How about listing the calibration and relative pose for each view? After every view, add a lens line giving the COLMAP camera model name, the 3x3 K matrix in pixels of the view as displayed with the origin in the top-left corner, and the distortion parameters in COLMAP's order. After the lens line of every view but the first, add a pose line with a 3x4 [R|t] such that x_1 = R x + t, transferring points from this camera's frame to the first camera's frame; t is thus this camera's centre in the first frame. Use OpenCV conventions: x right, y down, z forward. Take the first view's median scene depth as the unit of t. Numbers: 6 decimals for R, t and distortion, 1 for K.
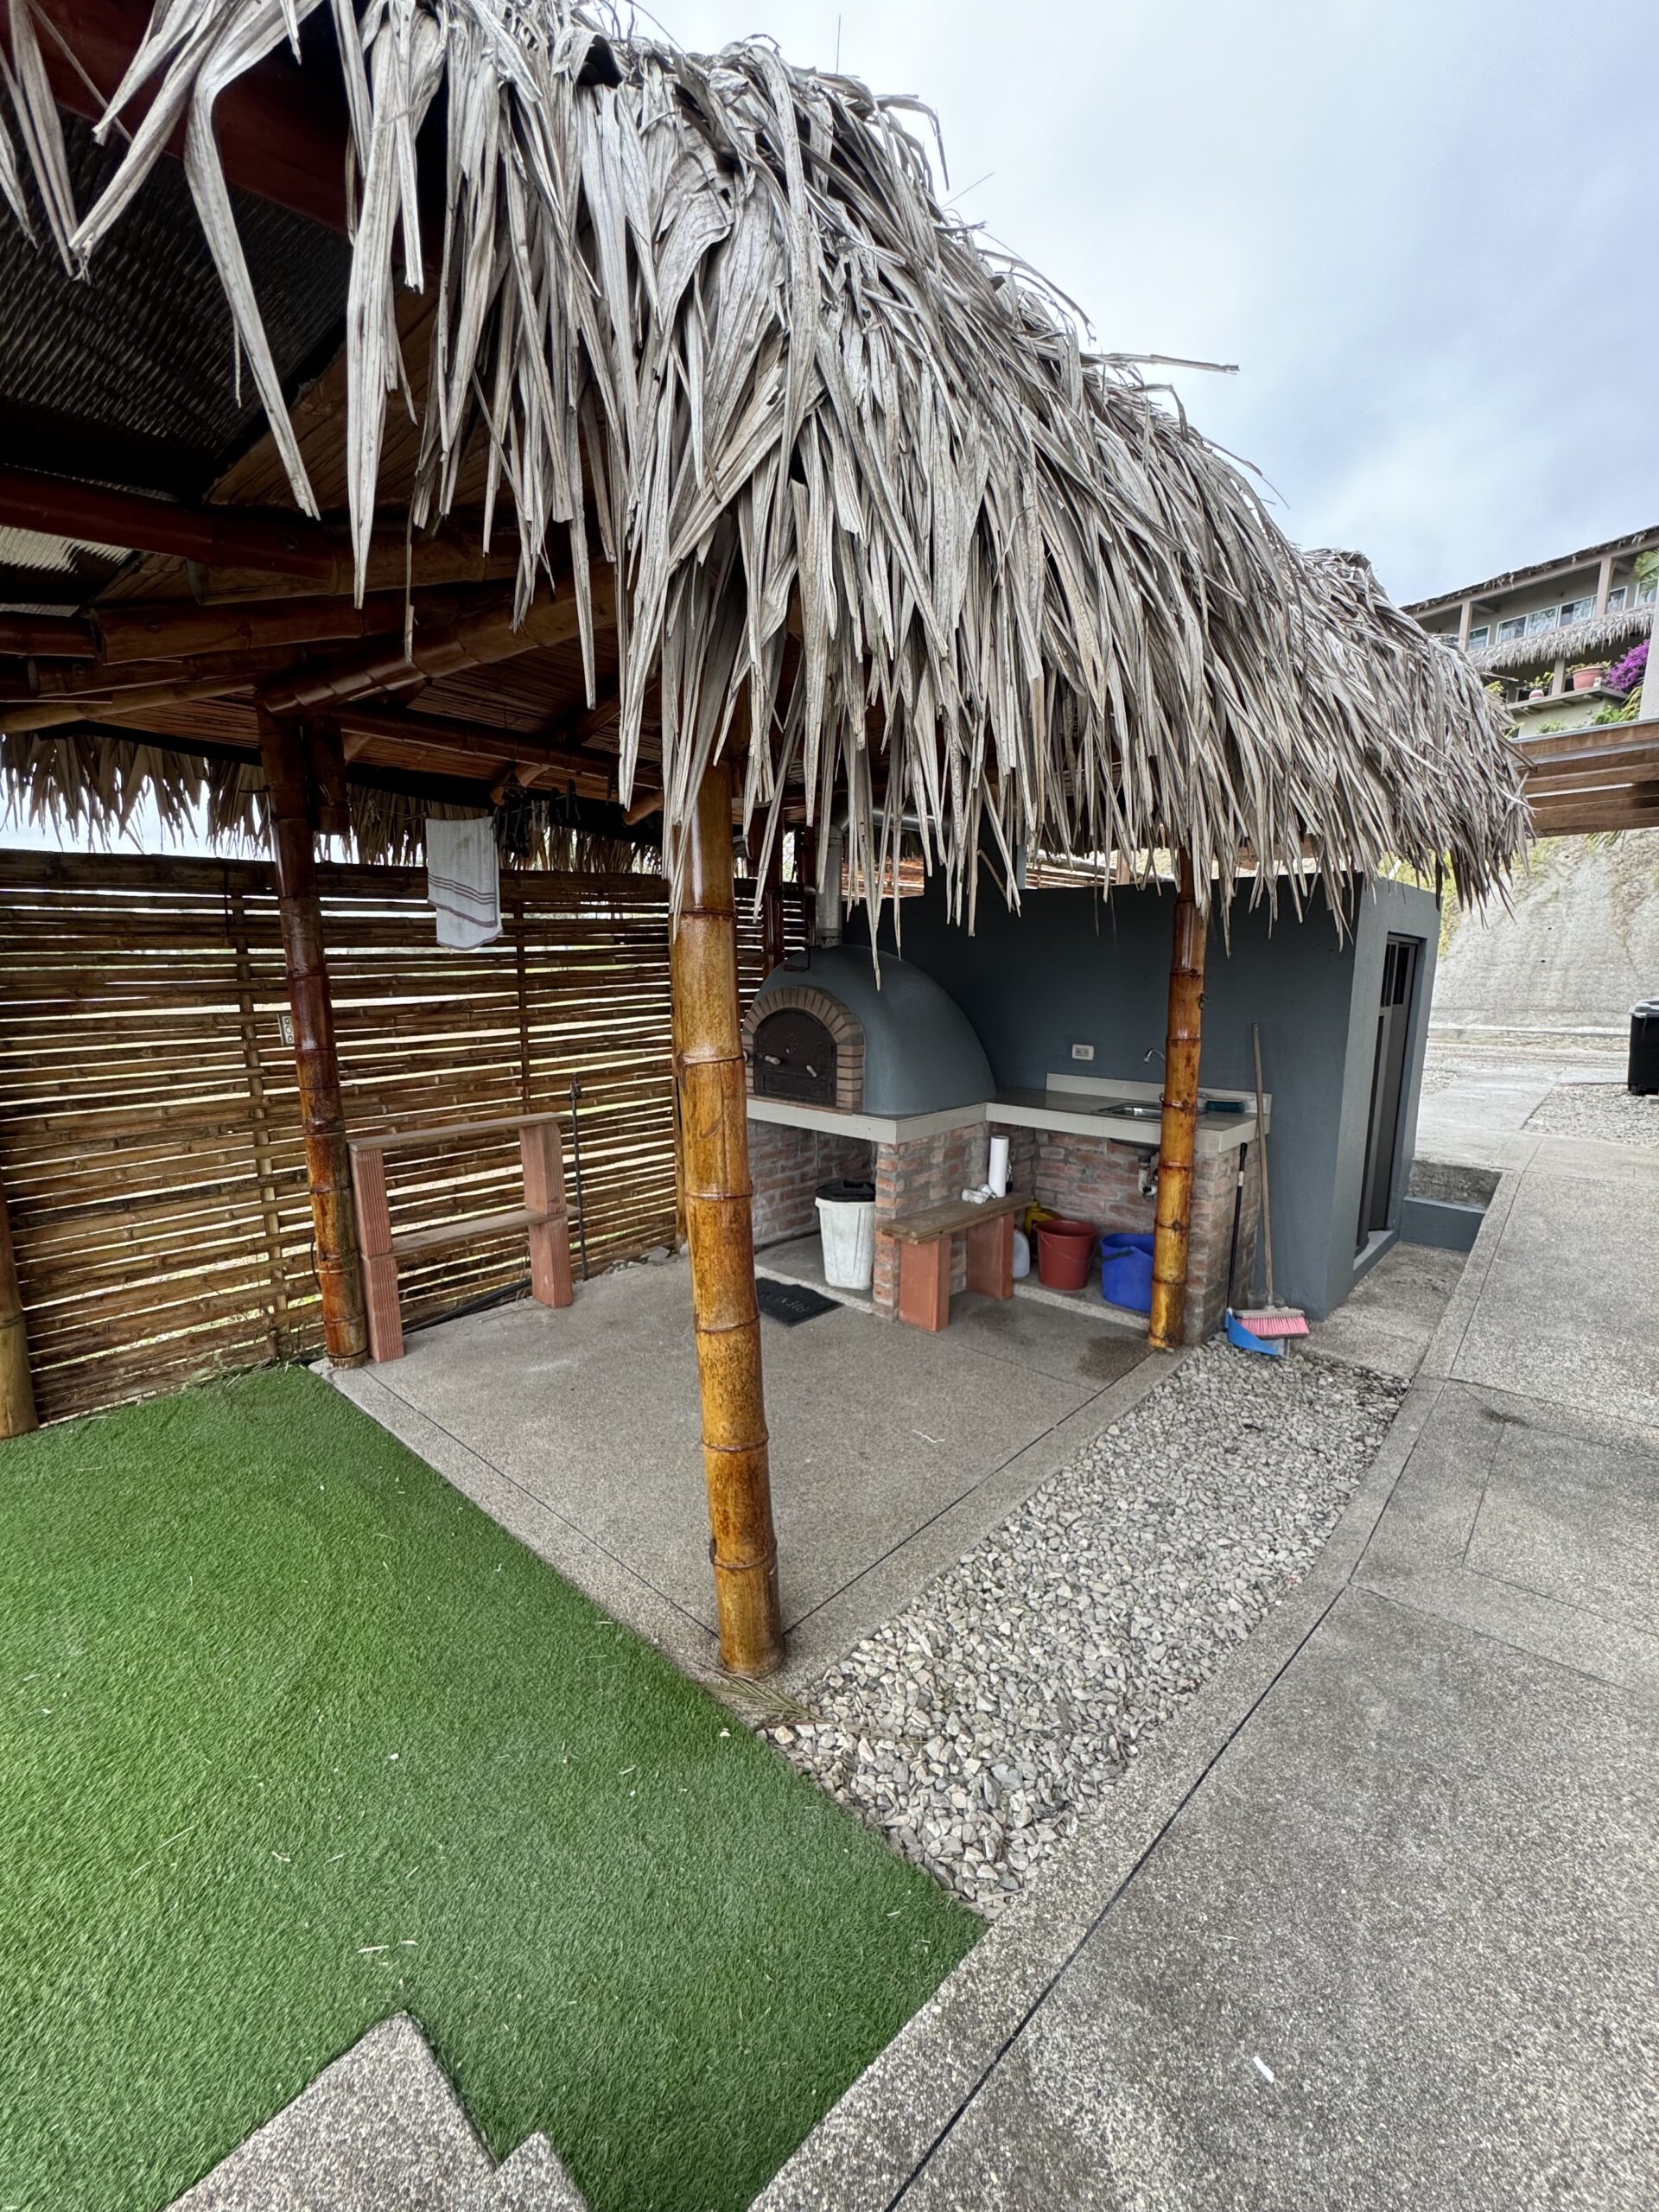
lens RADIAL K [[885.8, 0, 835.8], [0, 885.8, 1104.0], [0, 0, 1]] dist [-0.003109, 0.001085]
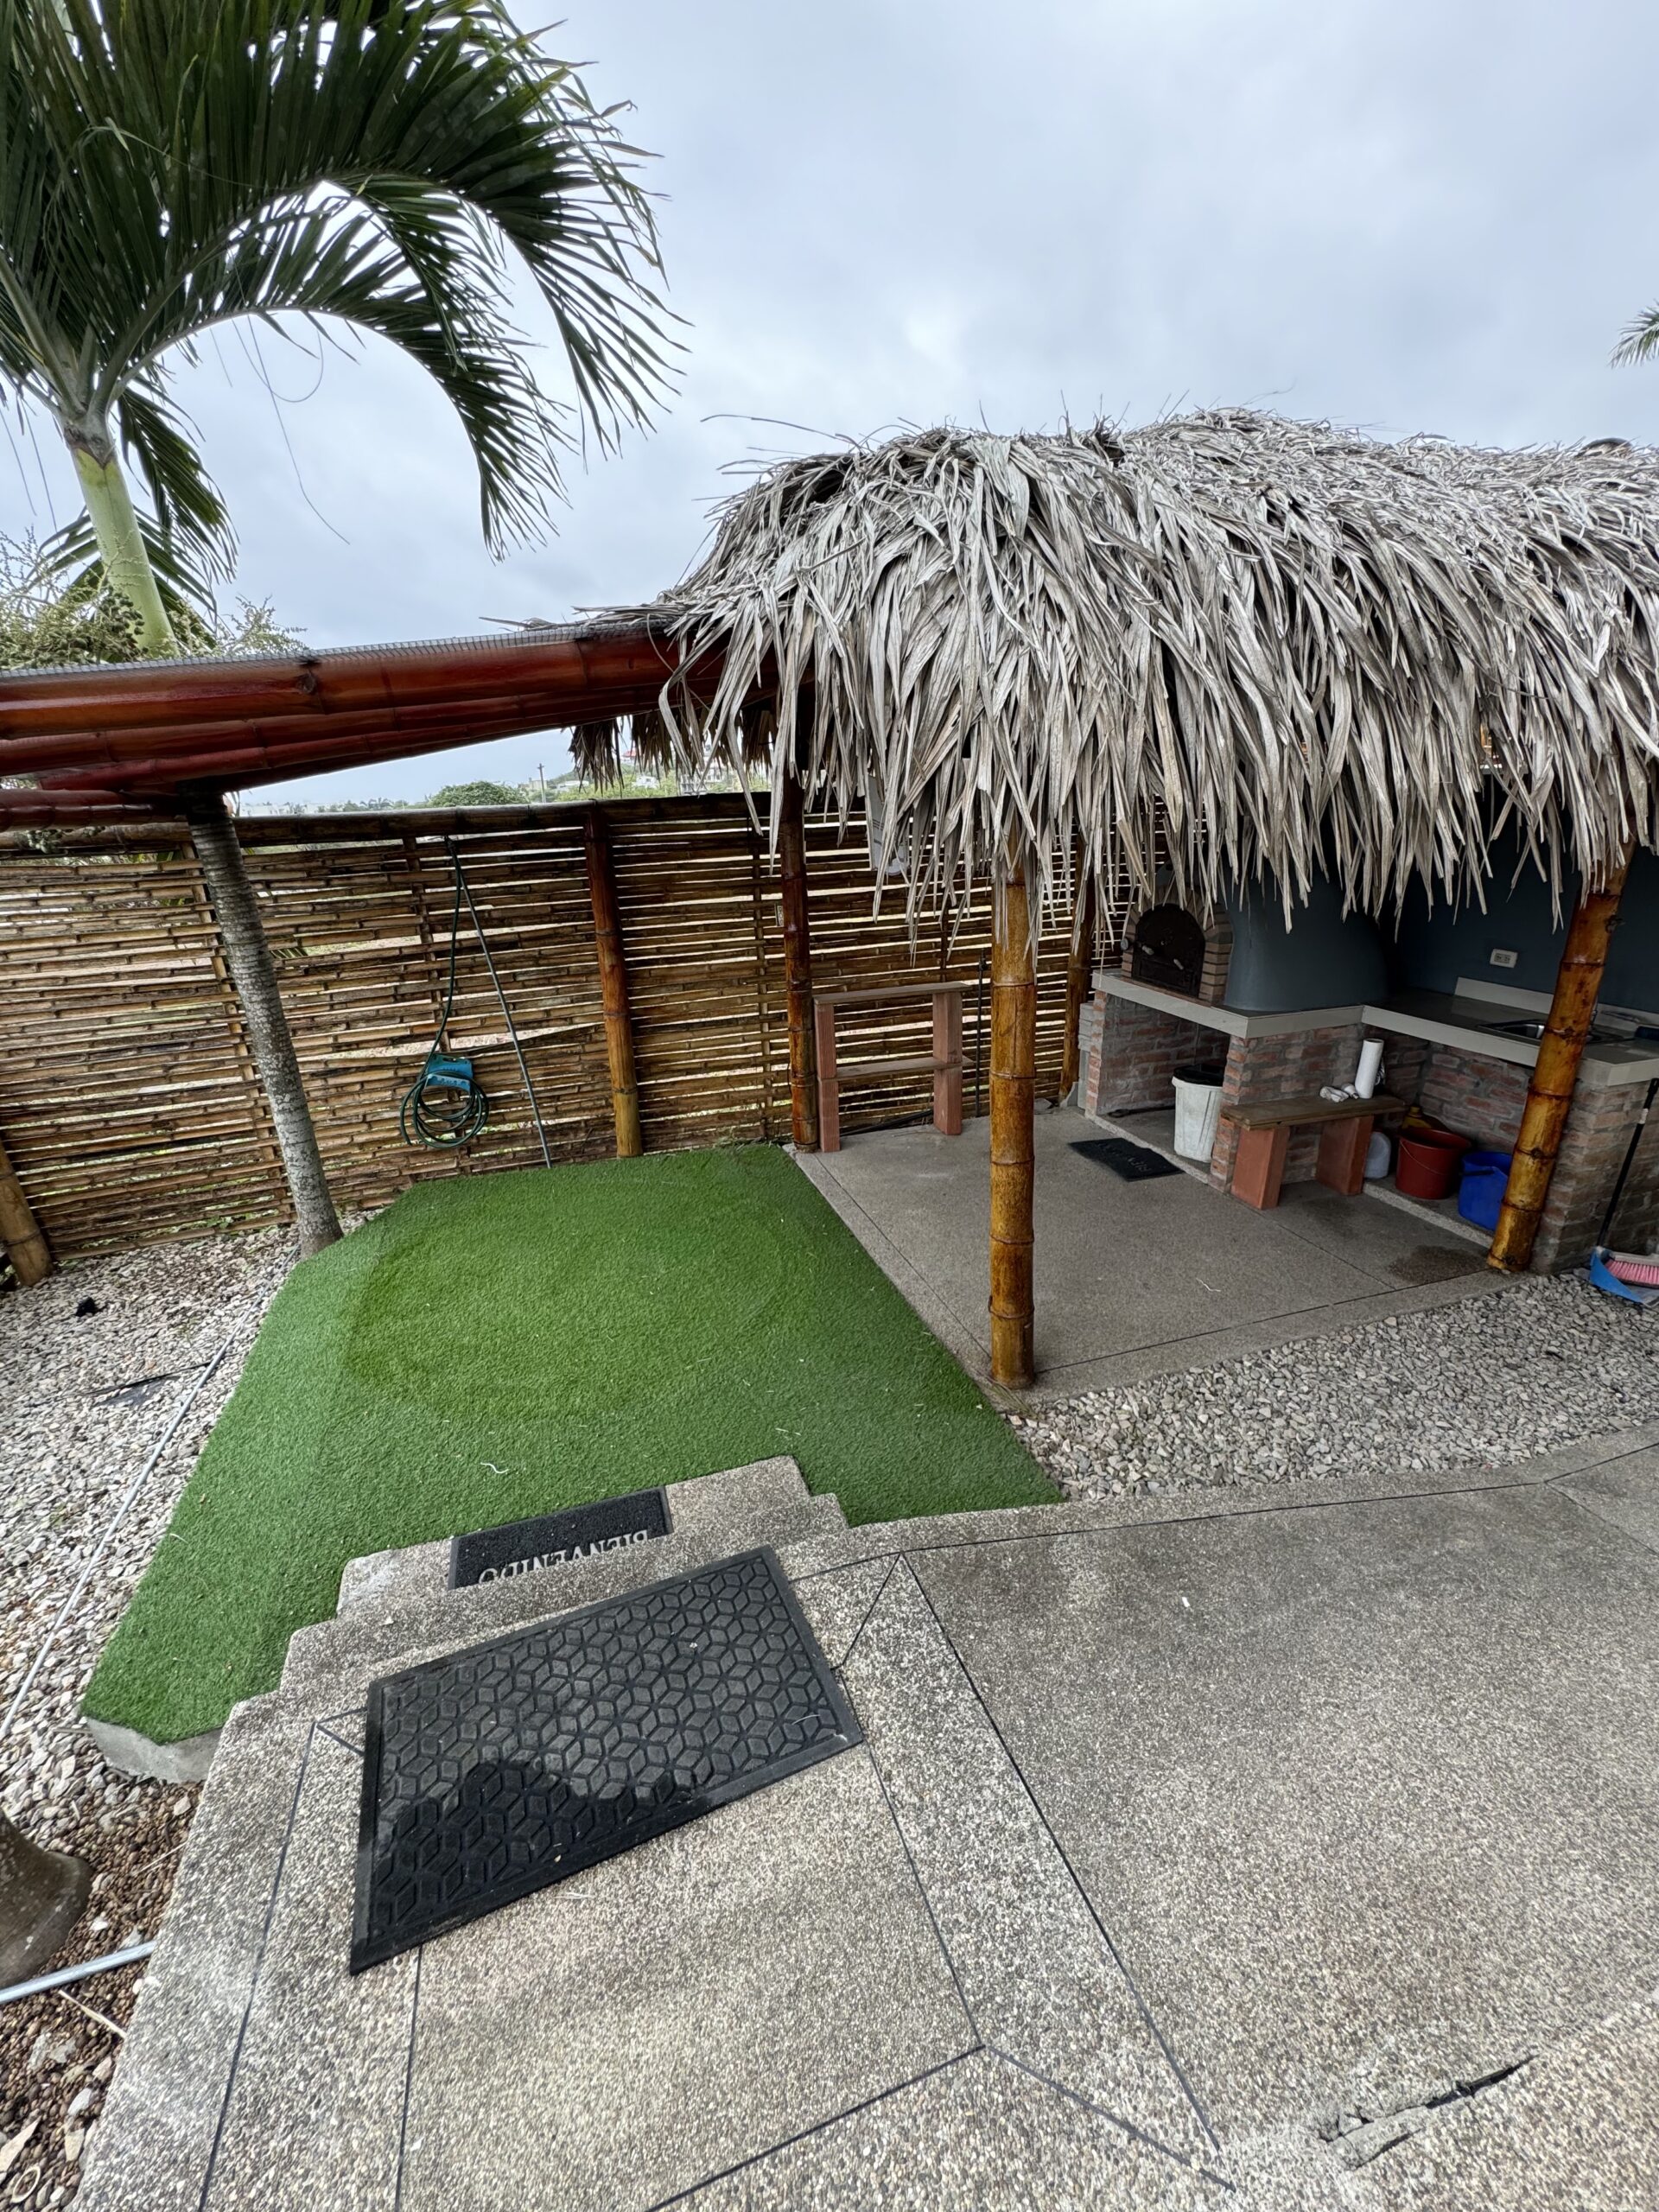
lens RADIAL K [[885.8, 0, 833.4], [0, 885.8, 1106.6], [0, 0, 1]] dist [-0.003109, 0.001085]
pose [[0.870752, 0.143766, -0.470236, 0.160680], [-0.056912, 0.979343, 0.194030, -0.059244], [0.488417, -0.142190, 0.860948, -0.217803]]
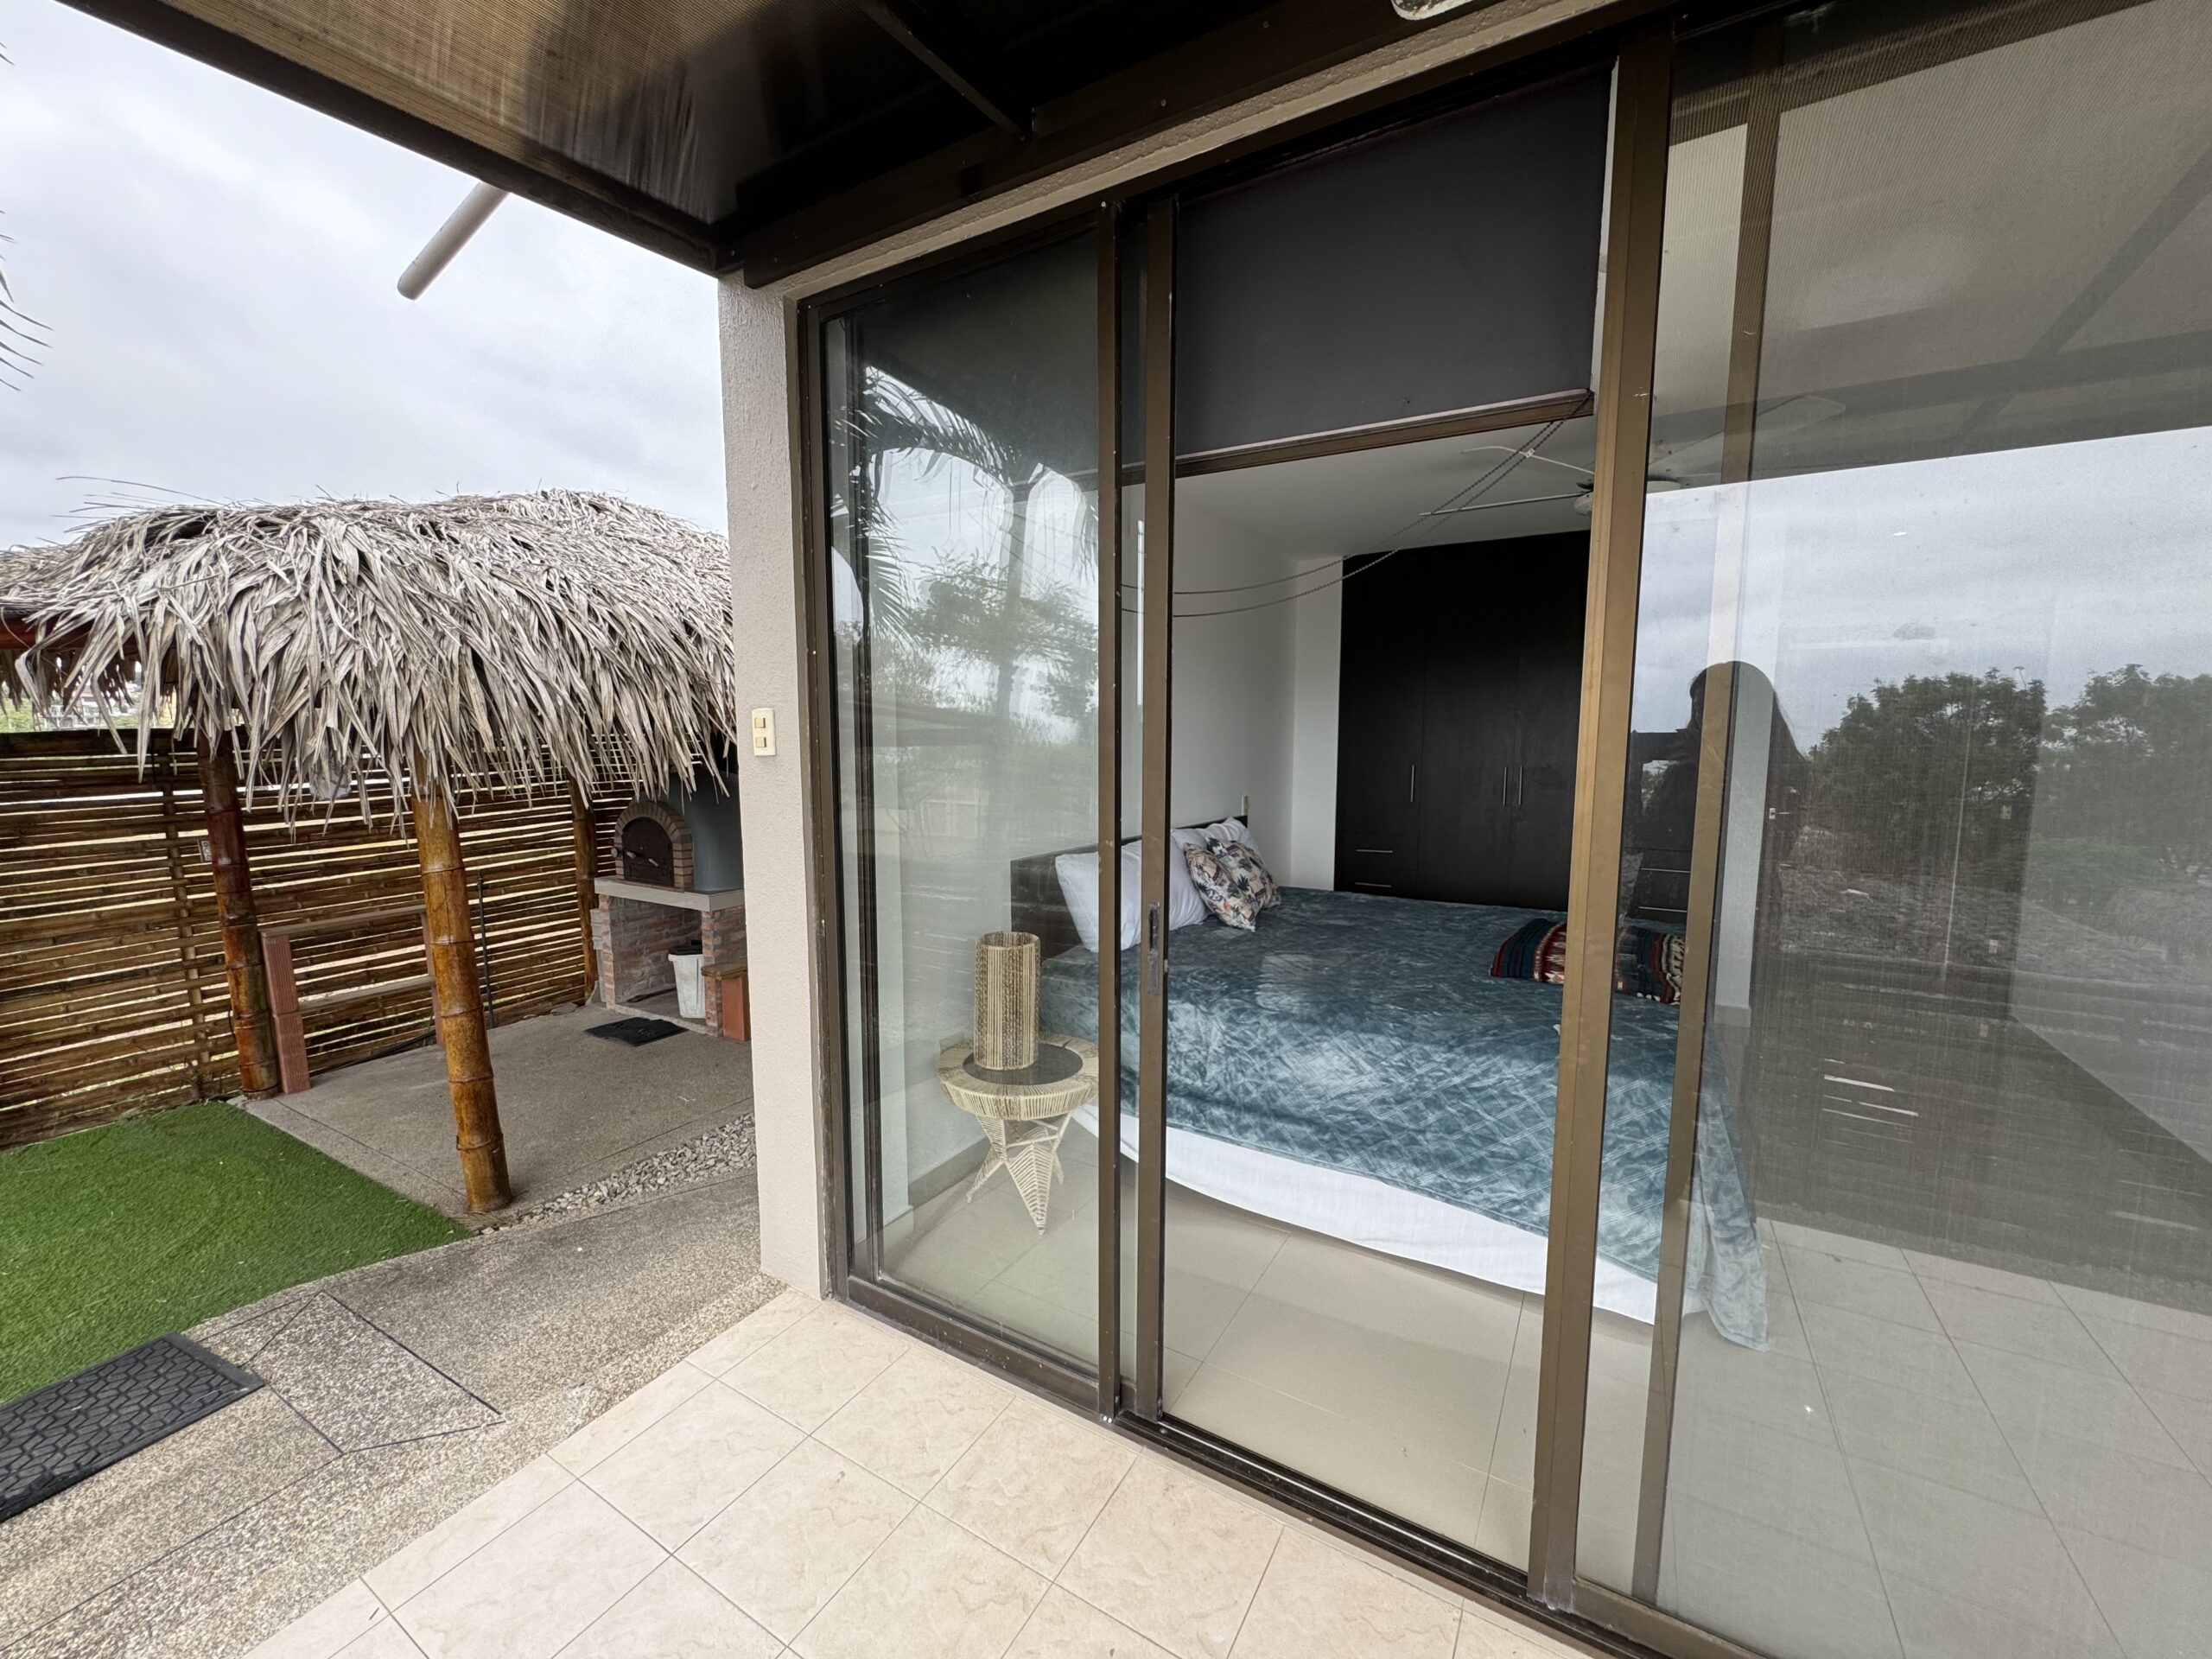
lens RADIAL K [[885.8, 0, 1102.3], [0, 885.8, 828.3], [0, 0, 1]] dist [-0.003109, 0.001085]
pose [[0.980514, -0.034506, 0.193396, 0.445833], [0.043966, 0.998026, -0.044838, 0.003438], [-0.191467, 0.052467, 0.980096, -0.568149]]
